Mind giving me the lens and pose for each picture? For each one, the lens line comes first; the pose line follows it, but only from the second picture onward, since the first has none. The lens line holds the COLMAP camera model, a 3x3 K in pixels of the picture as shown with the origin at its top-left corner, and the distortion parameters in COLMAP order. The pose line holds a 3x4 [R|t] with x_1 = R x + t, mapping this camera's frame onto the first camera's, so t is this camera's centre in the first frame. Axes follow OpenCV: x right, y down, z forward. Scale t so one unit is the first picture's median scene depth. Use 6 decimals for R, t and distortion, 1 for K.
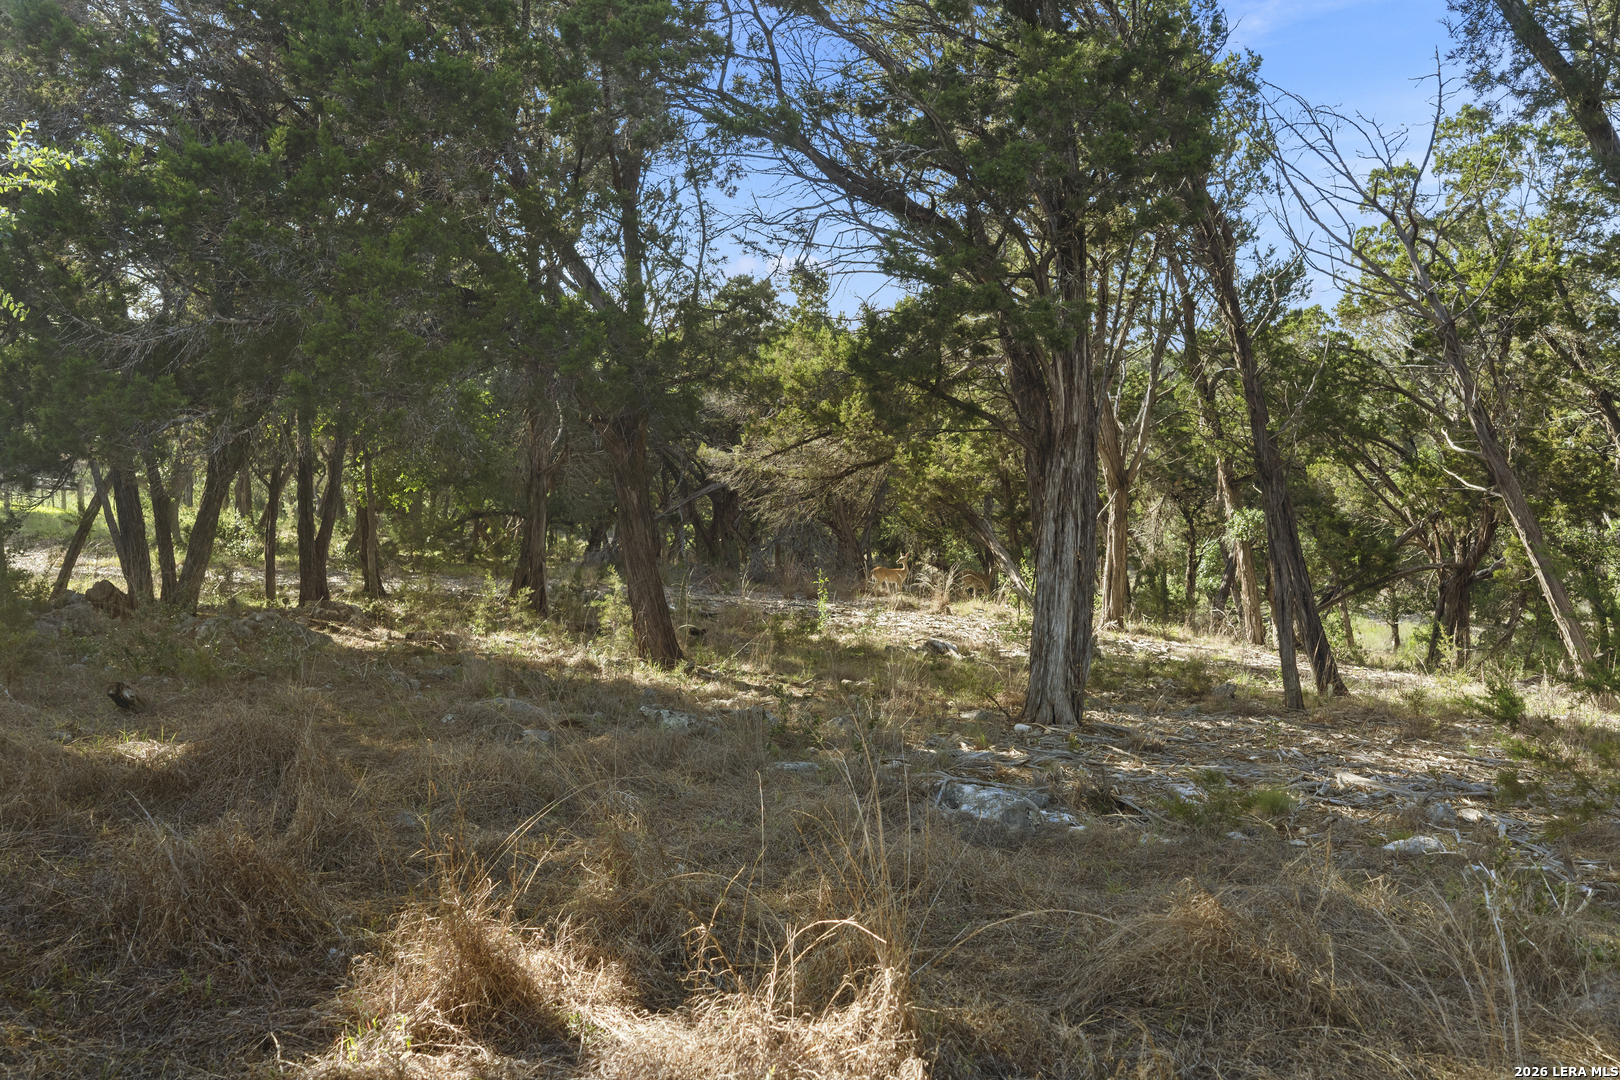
lens RADIAL K [[1347.0, 0, 816.8], [0, 1347.0, 533.2], [0, 0, 1]] dist [0.010530, -0.019670]
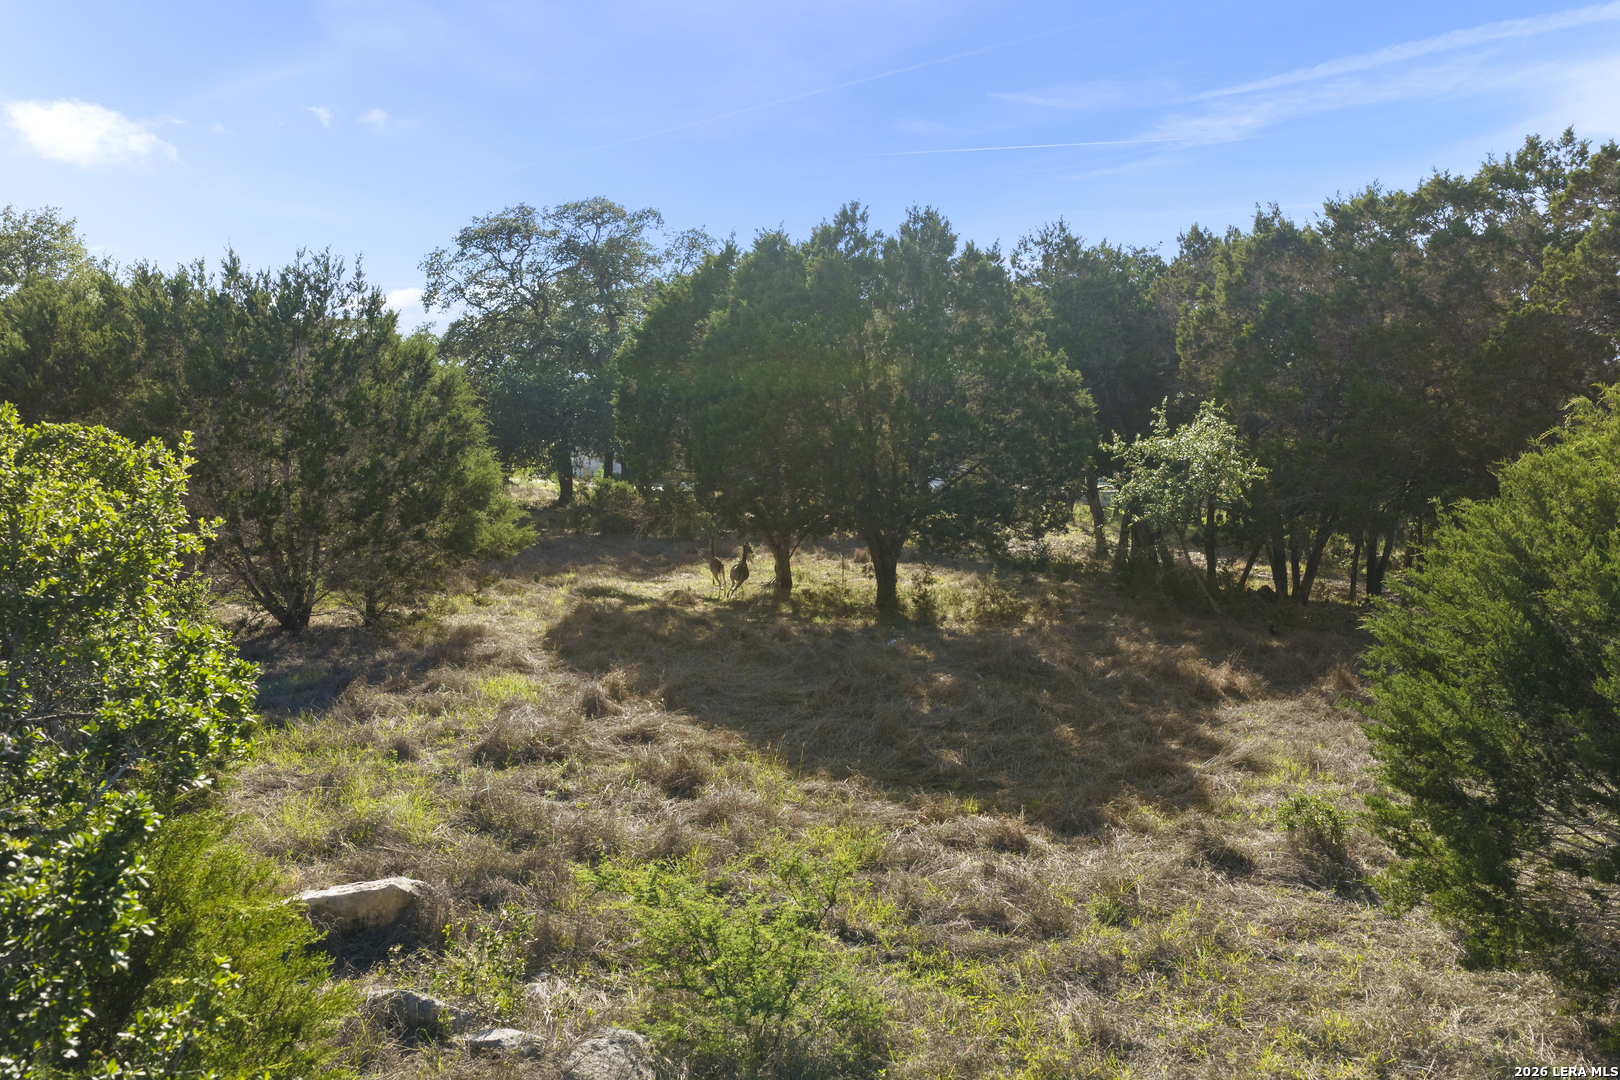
lens RADIAL K [[1337.0, 0, 811.5], [0, 1337.0, 534.8], [0, 0, 1]] dist [0.026679, -0.061168]
pose [[0.691259, 0.050297, -0.720854, 0.314866], [-0.049072, 0.998539, 0.022615, -0.035435], [0.720939, 0.019741, 0.692717, -0.622381]]
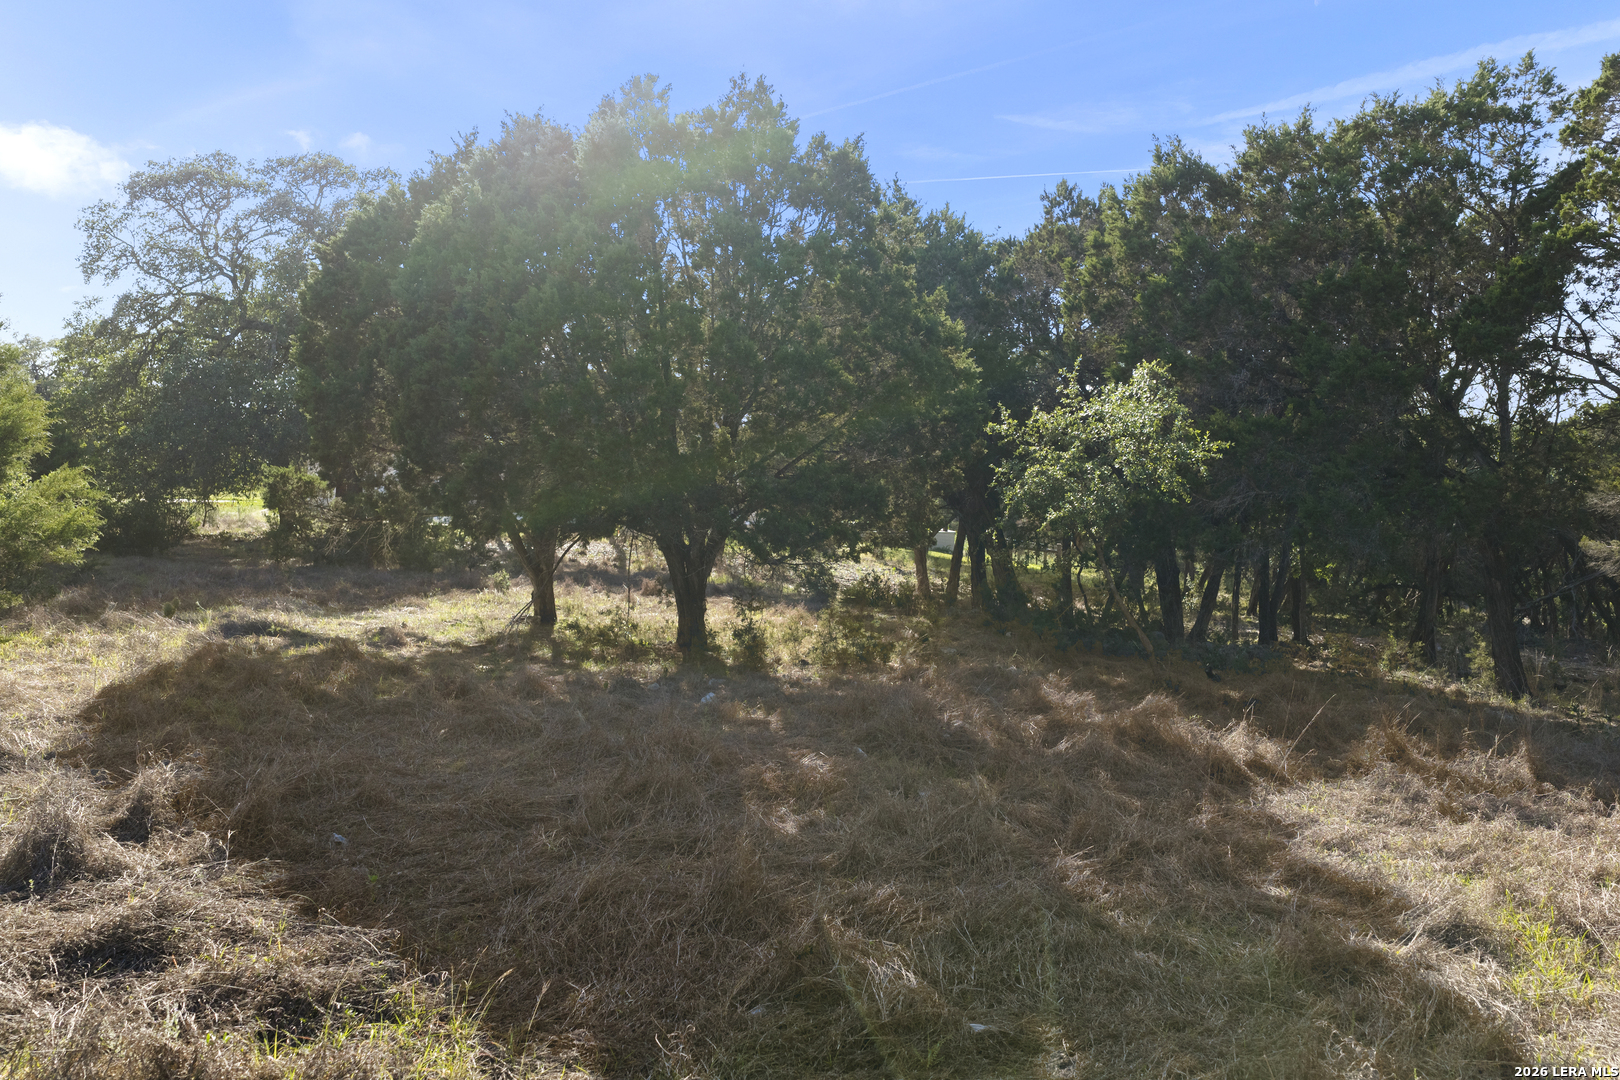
lens RADIAL K [[1337.0, 0, 811.5], [0, 1337.0, 534.8], [0, 0, 1]] dist [0.026679, -0.061168]
pose [[0.799351, 0.023512, -0.600404, 0.089922], [-0.049616, 0.998404, -0.026958, -0.002802], [0.598812, 0.051339, 0.799242, -0.398114]]
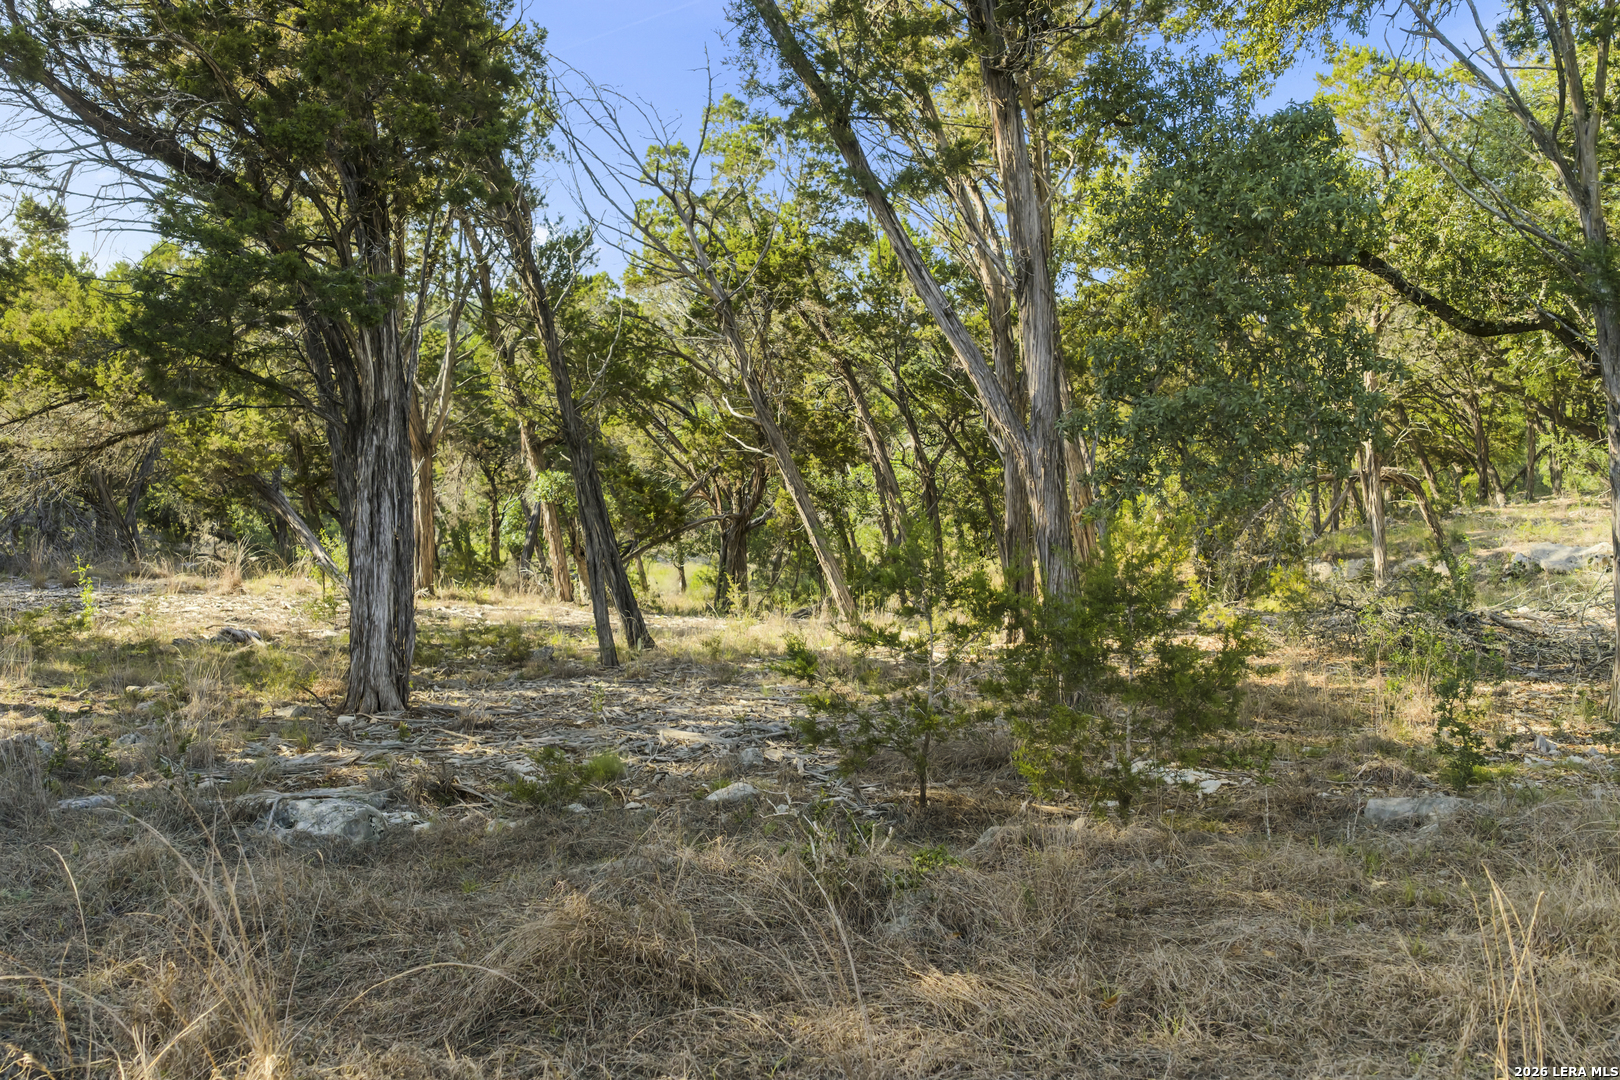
lens RADIAL K [[1347.0, 0, 816.8], [0, 1347.0, 533.2], [0, 0, 1]] dist [0.010530, -0.019670]
pose [[0.872564, -0.053094, 0.485607, -0.006239], [0.037193, 0.998411, 0.042330, -0.007314], [-0.487083, -0.018874, 0.873152, 0.002979]]
